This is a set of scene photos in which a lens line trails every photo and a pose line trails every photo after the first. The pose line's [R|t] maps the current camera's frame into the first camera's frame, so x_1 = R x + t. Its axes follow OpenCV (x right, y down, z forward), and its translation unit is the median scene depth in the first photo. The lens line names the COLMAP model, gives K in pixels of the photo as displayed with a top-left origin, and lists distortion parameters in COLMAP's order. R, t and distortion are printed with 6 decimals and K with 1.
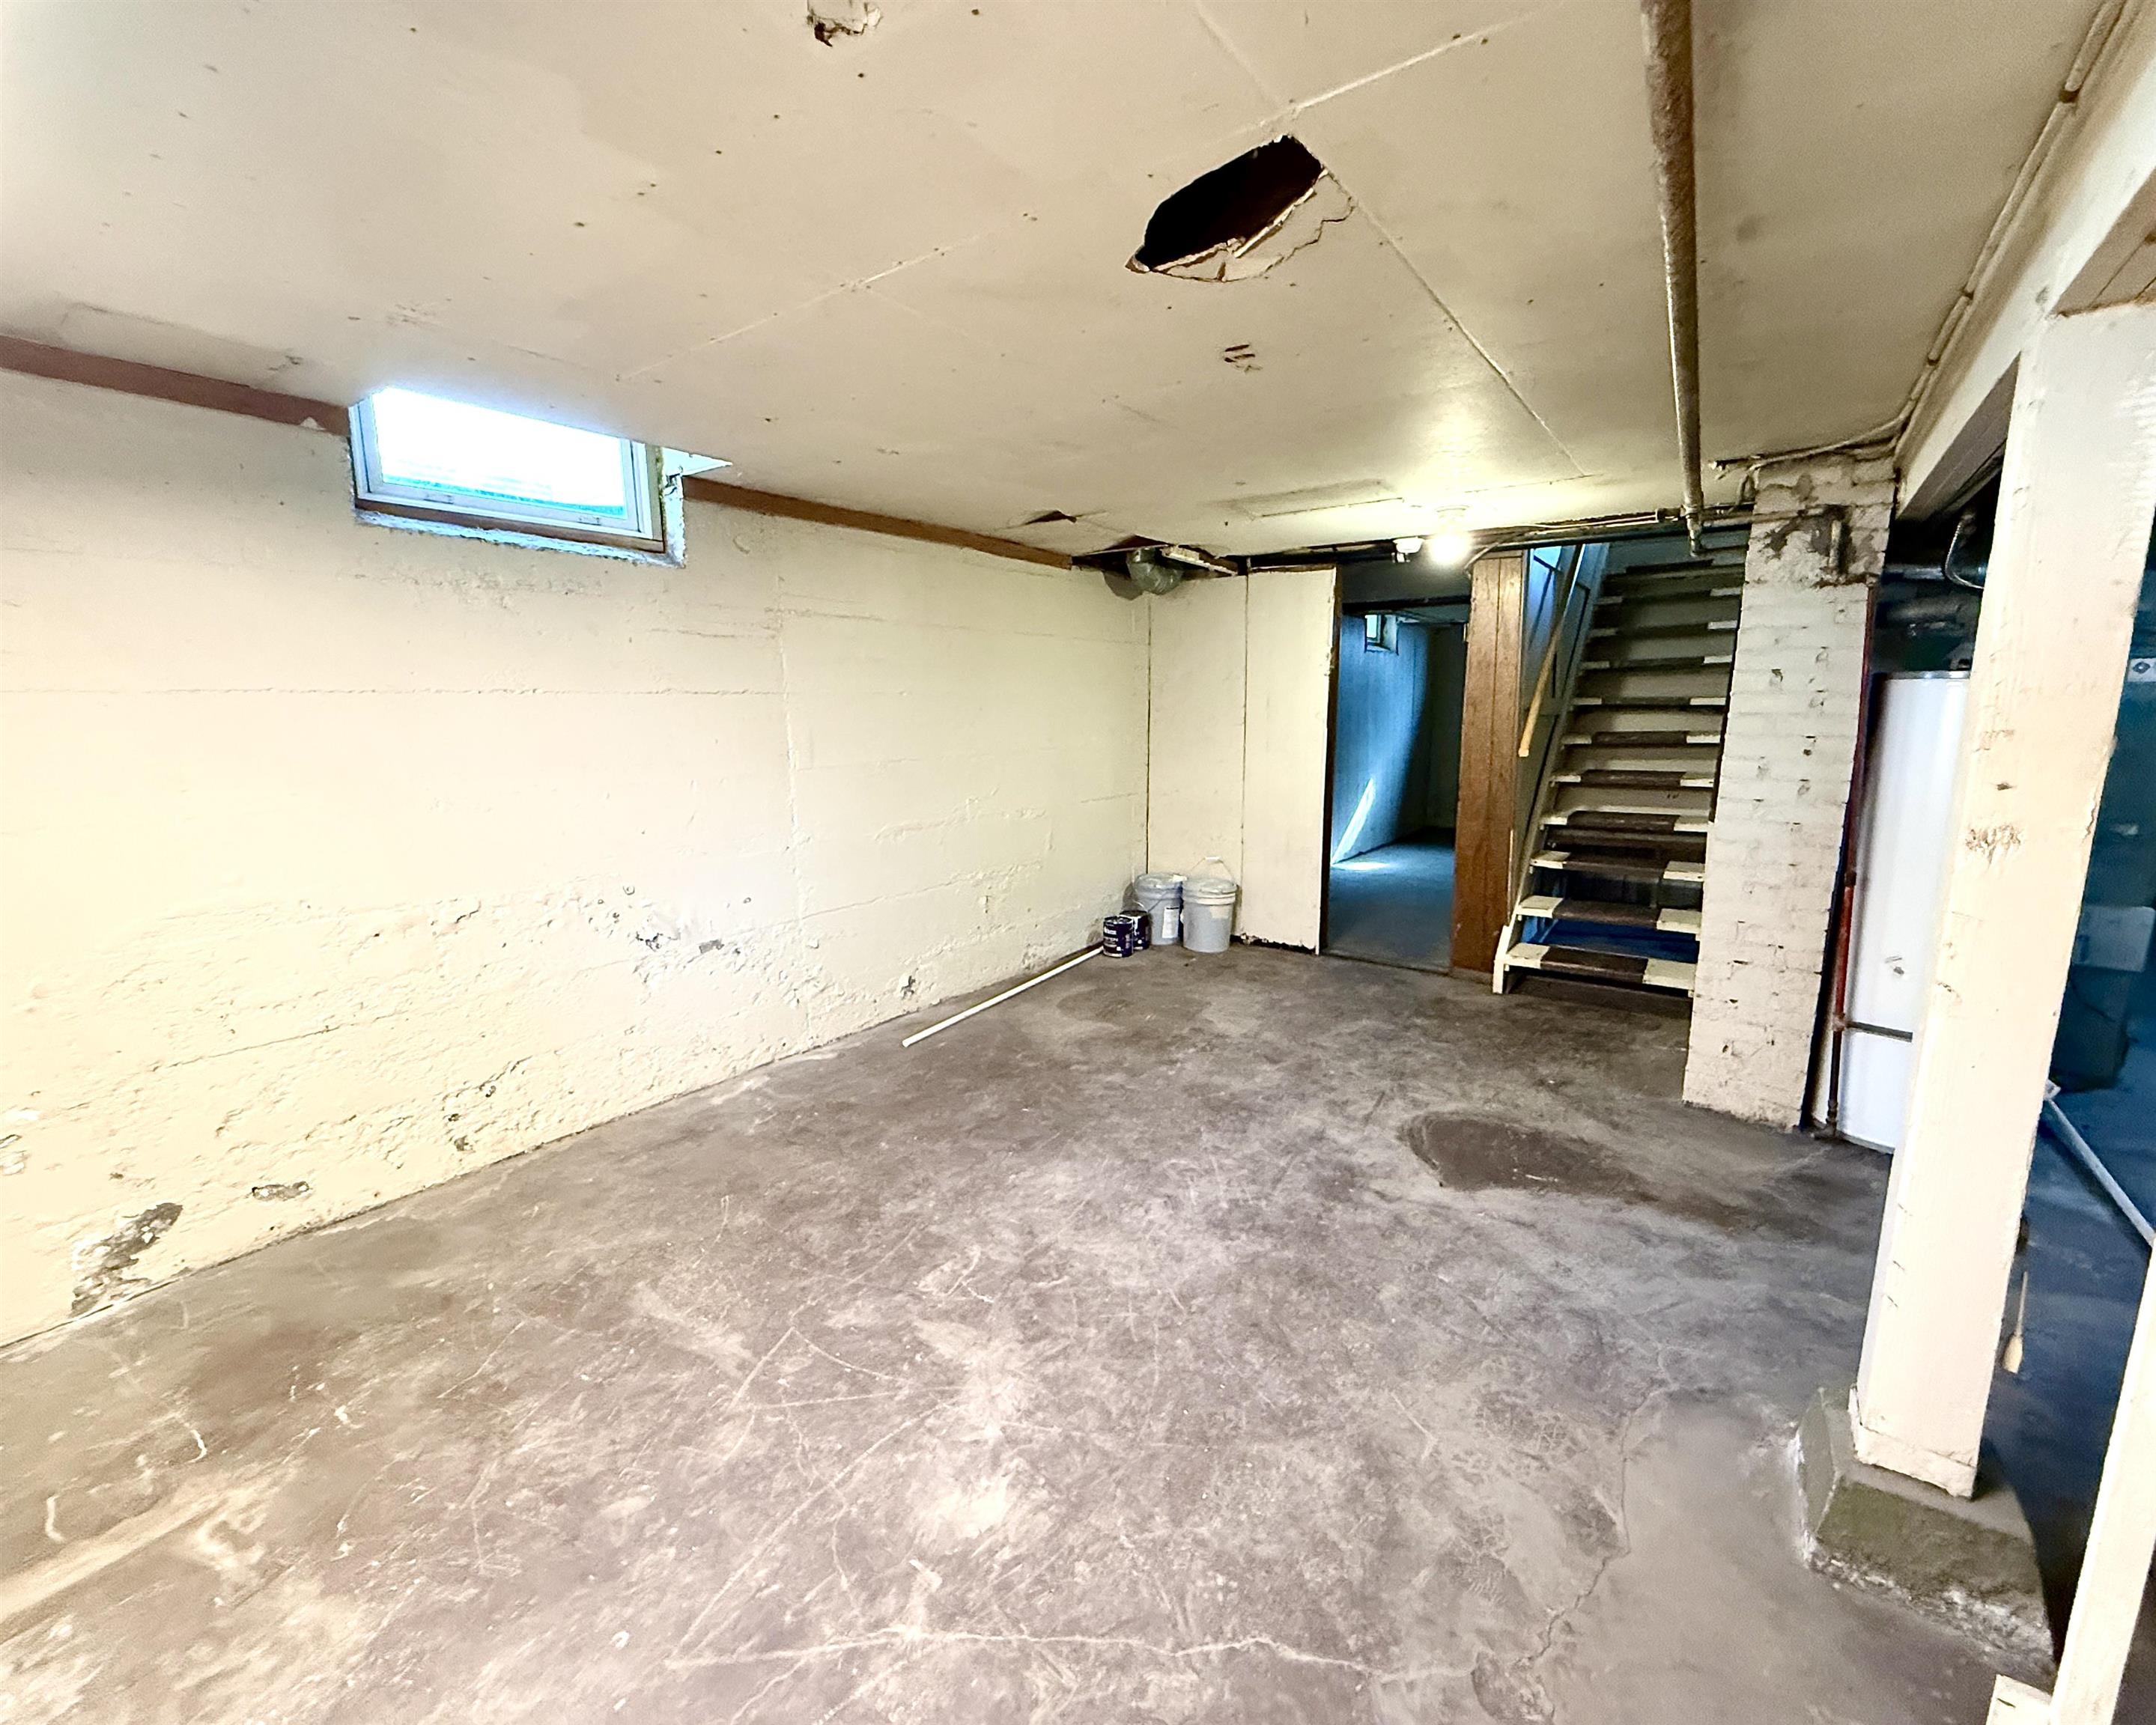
lens RADIAL K [[916.7, 0, 1075.8], [0, 916.7, 864.0], [0, 0, 1]] dist [-0.001777, 0.000378]
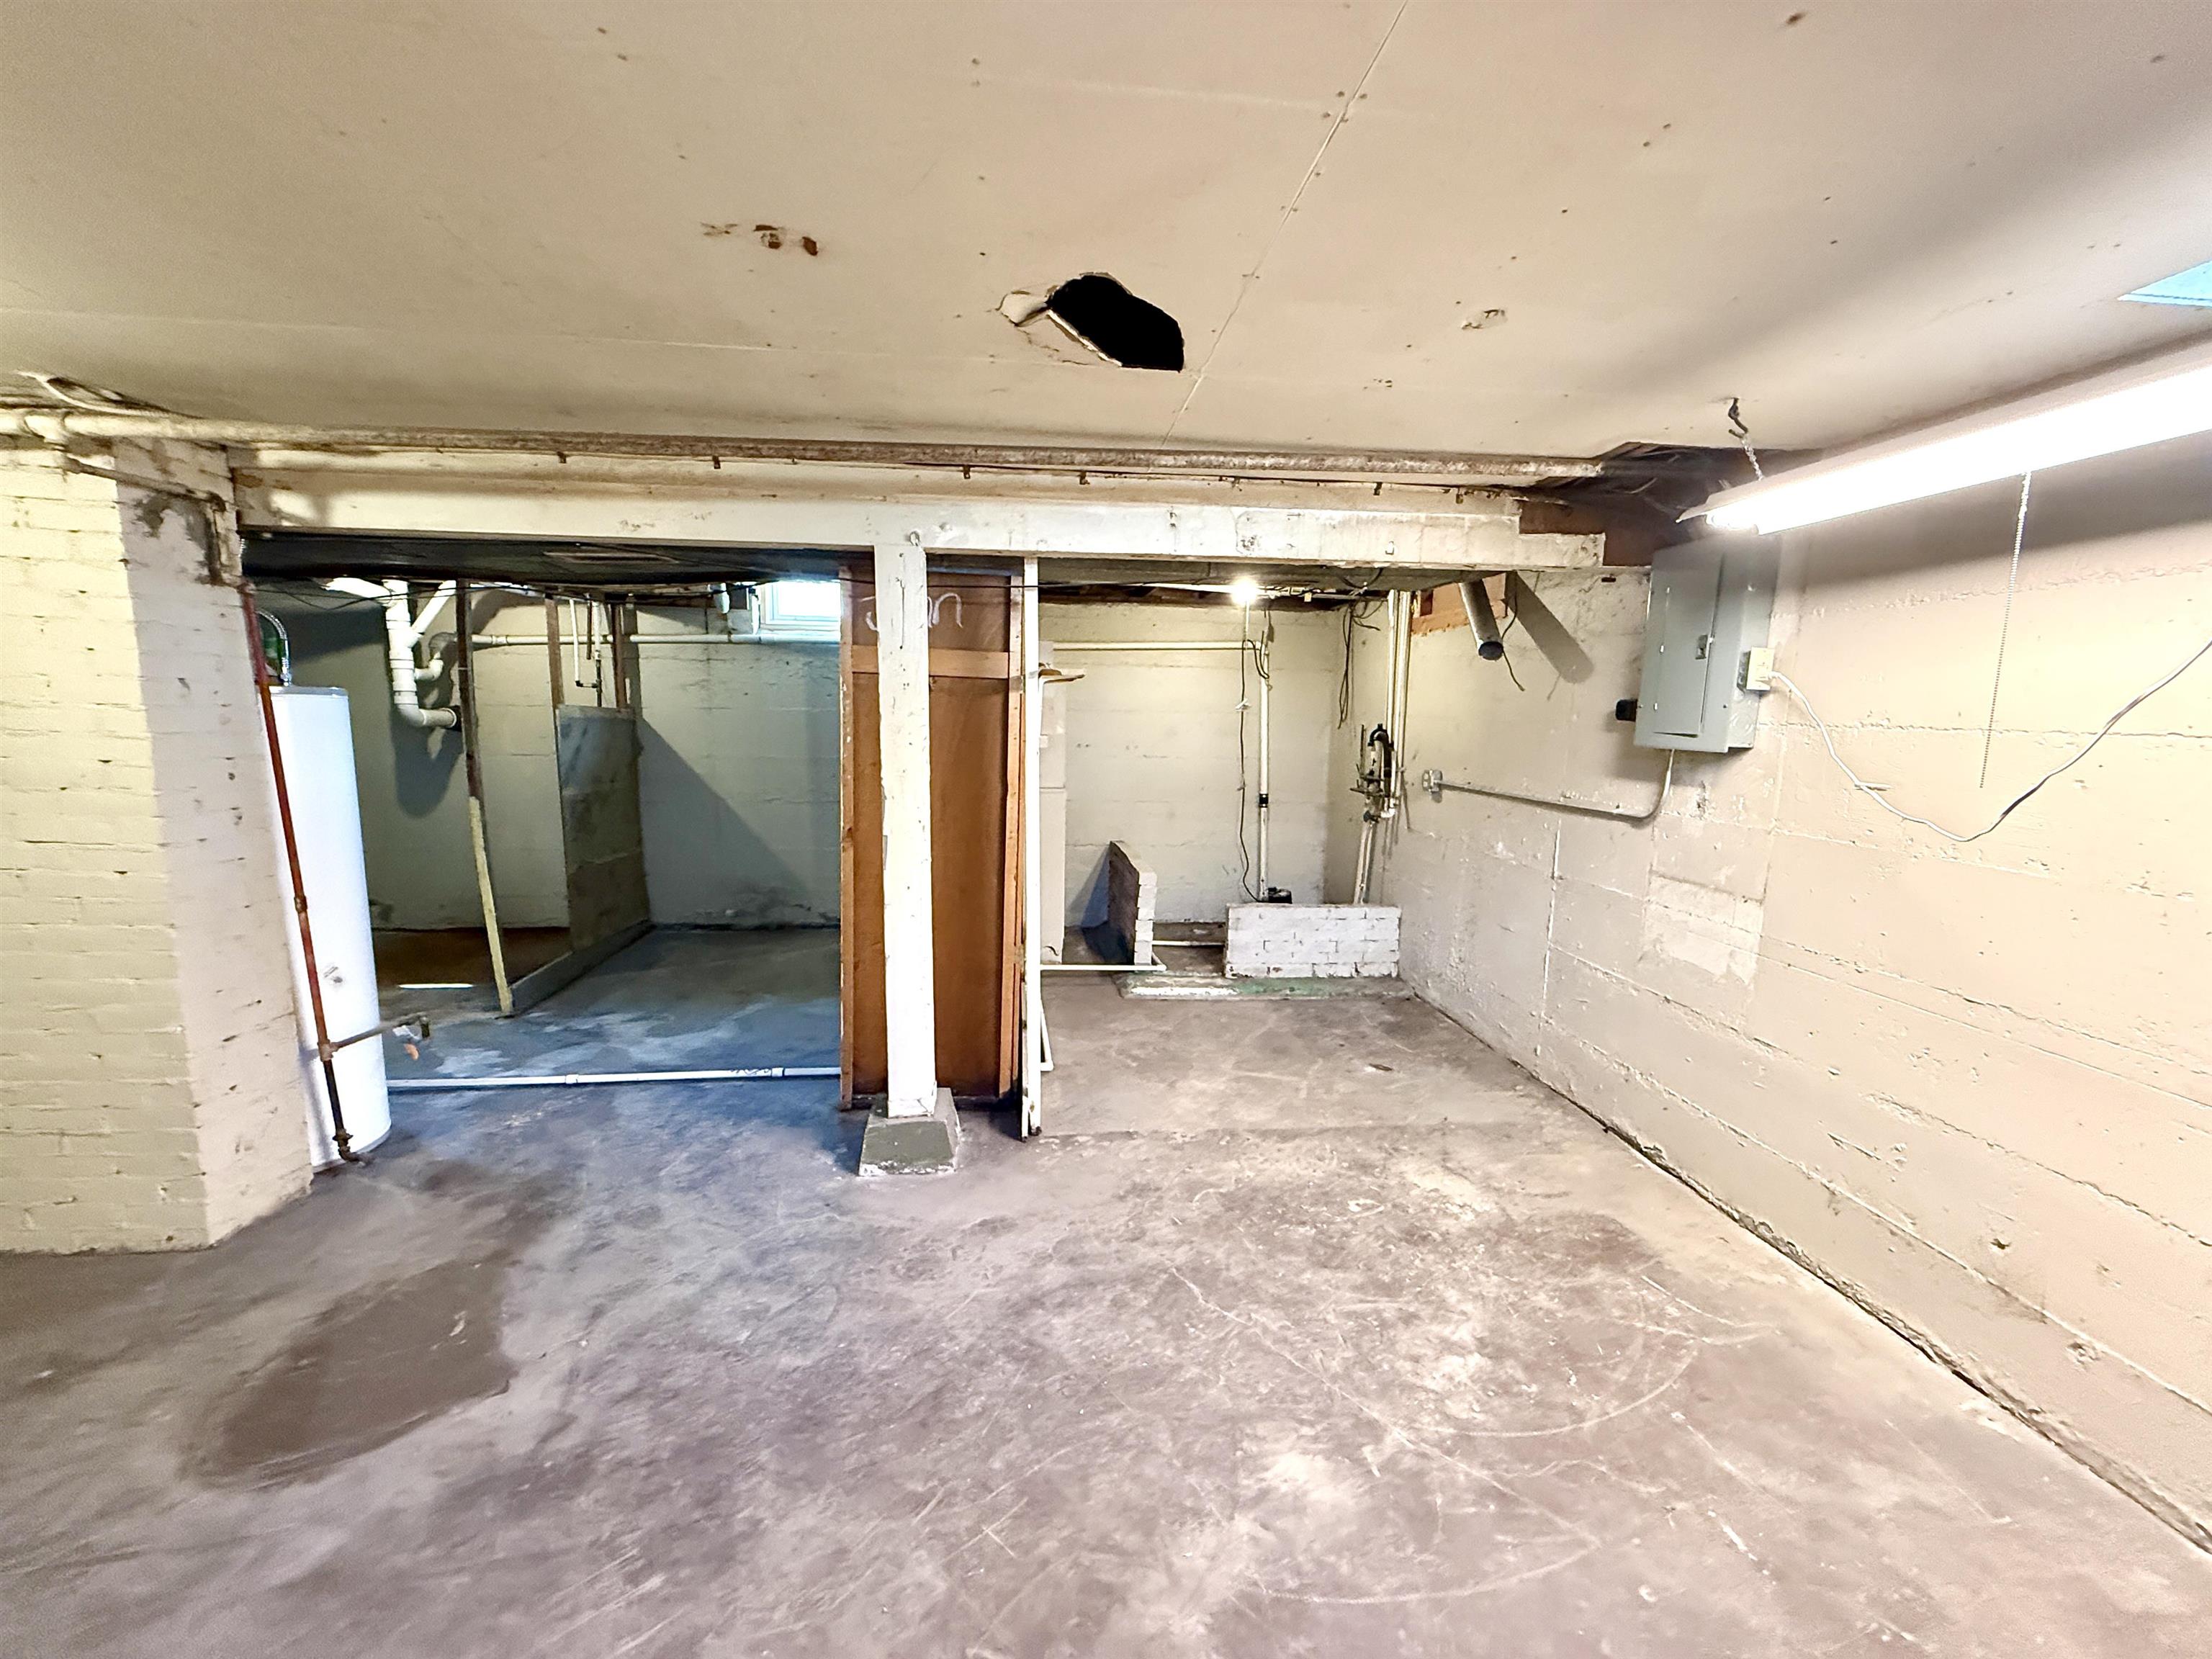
lens RADIAL K [[880.1, 0, 1101.4], [0, 880.1, 830.8], [0, 0, 1]] dist [0.000681, -0.000357]
pose [[-0.669799, -0.107411, 0.734733, -0.376557], [0.119852, 0.960870, 0.249729, -0.189180], [-0.732807, 0.255328, -0.630716, 0.977808]]
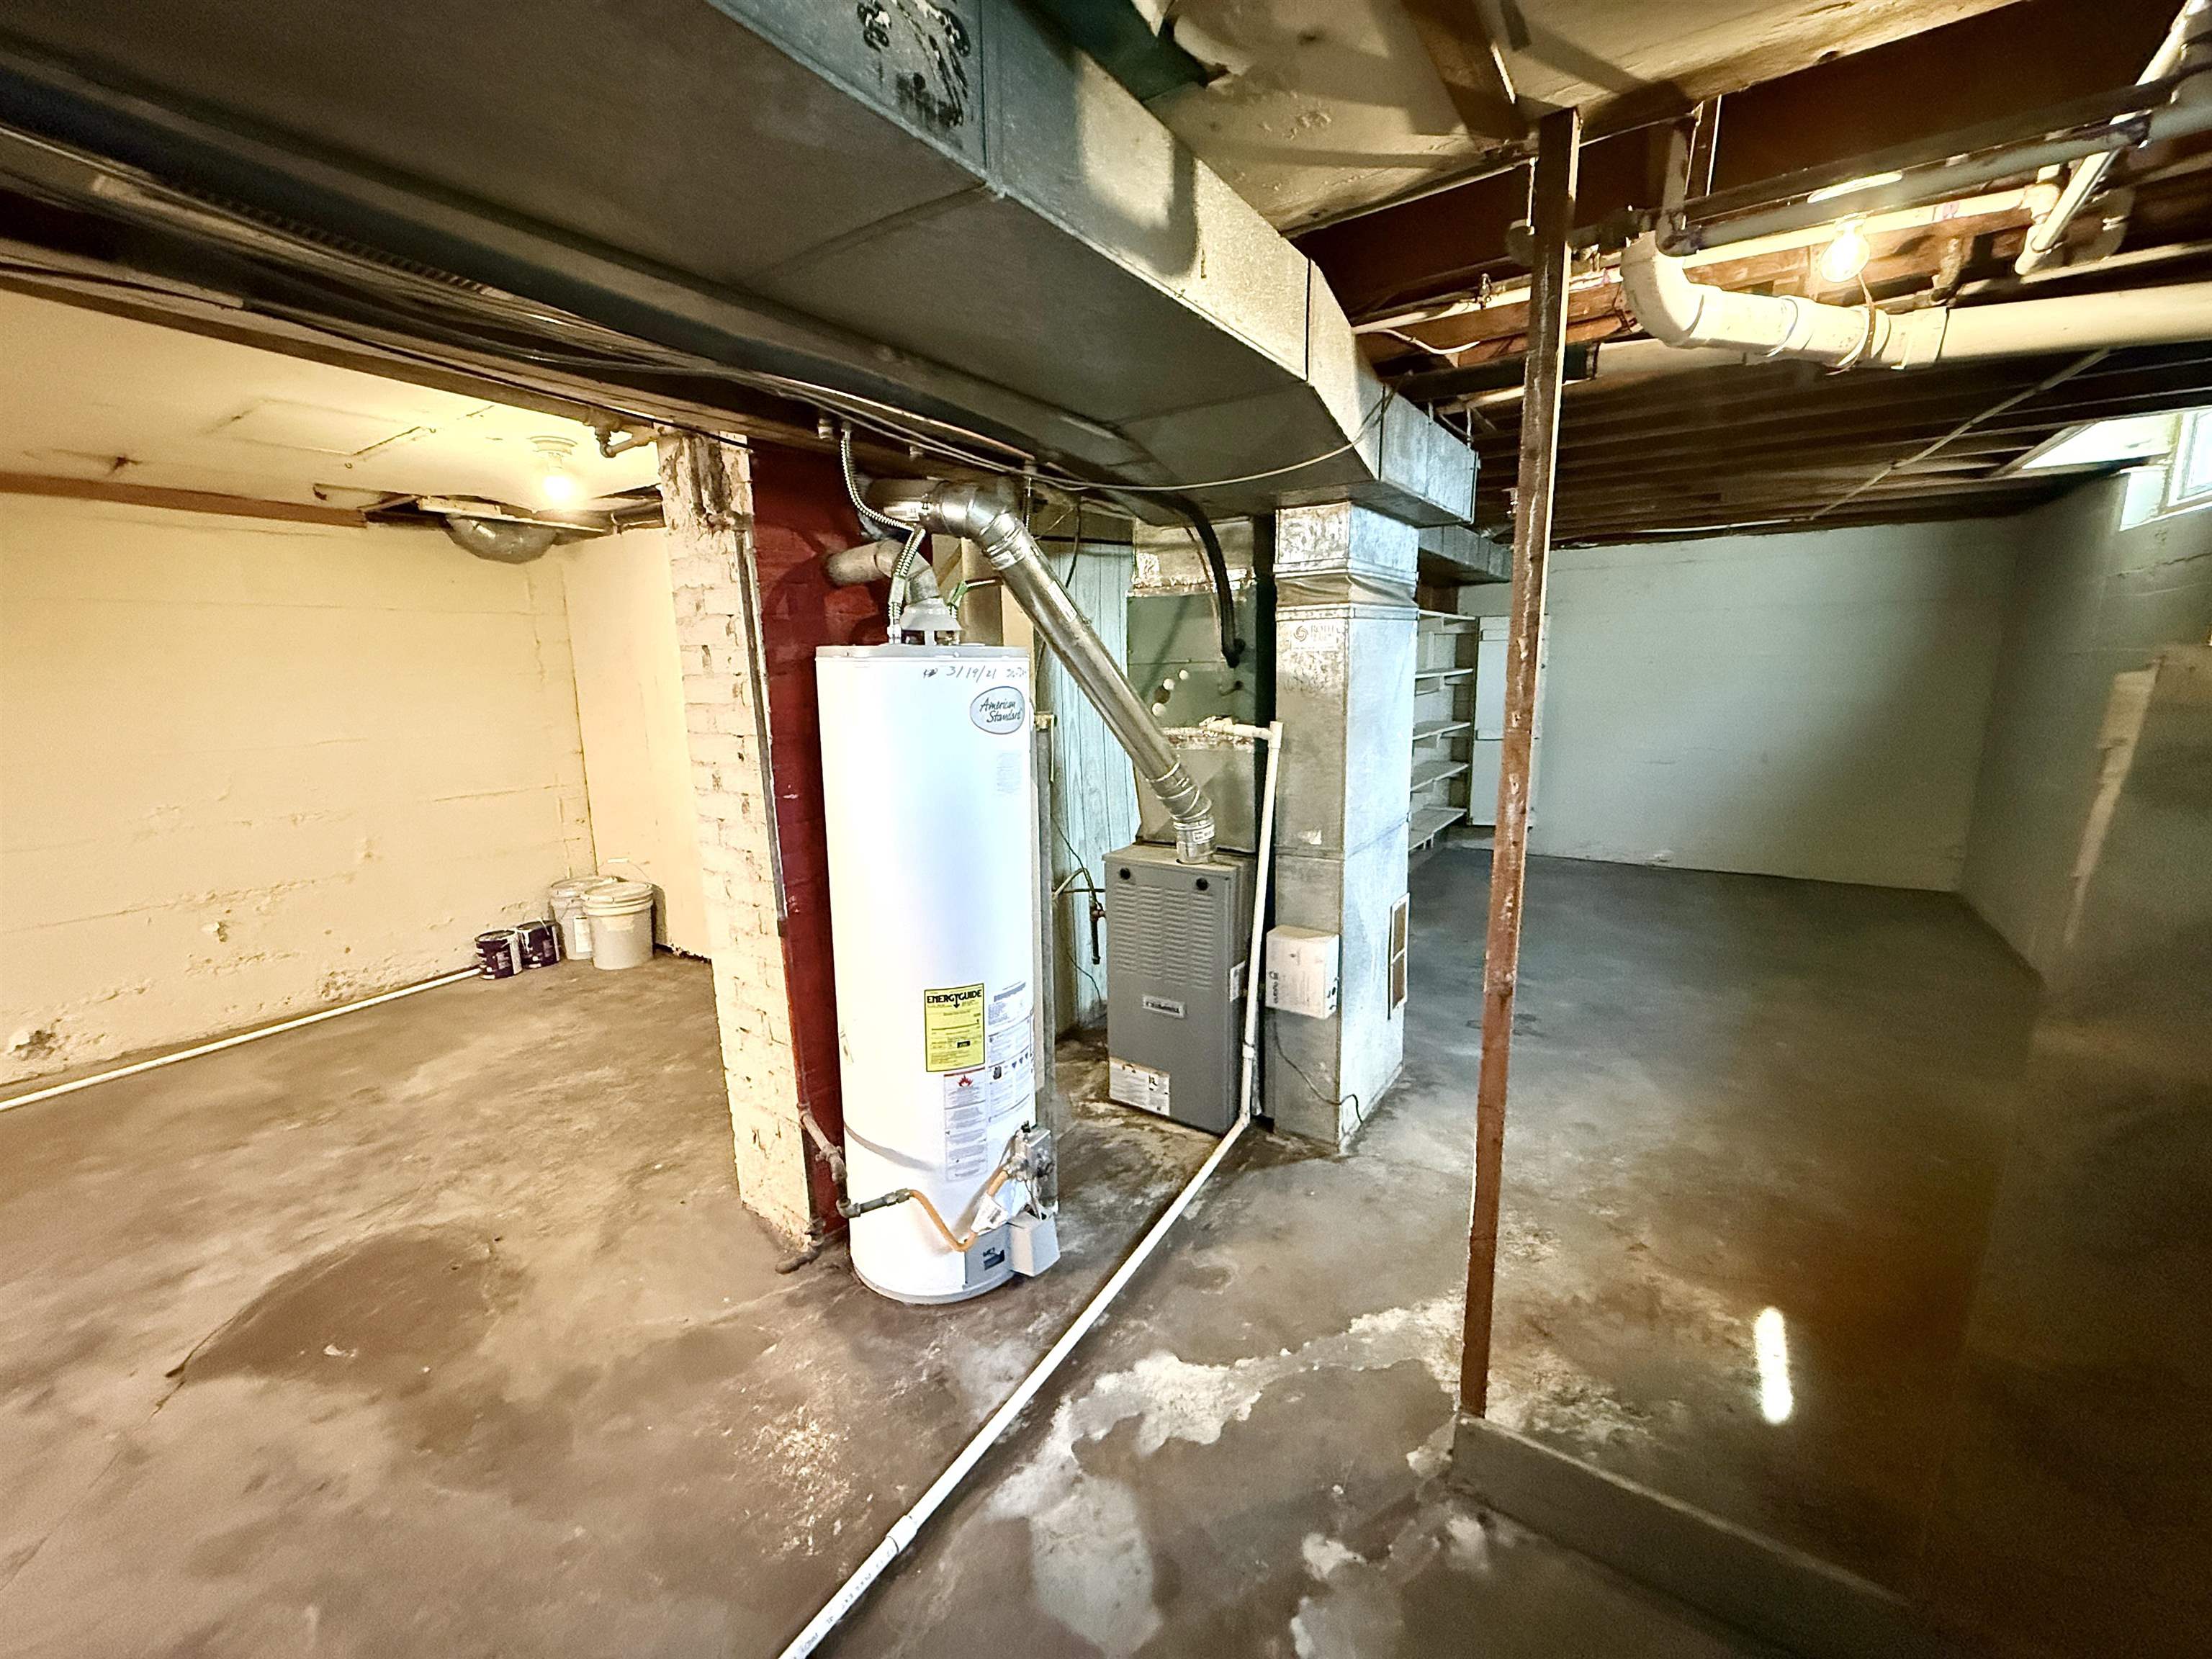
lens RADIAL K [[880.1, 0, 1102.4], [0, 880.1, 825.0], [0, 0, 1]] dist [0.000681, -0.000357]
pose [[0.999192, -0.020552, 0.034546, 1.113763], [0.020368, 0.999776, 0.005672, -0.067353], [-0.034655, -0.004964, 0.999387, 0.287928]]
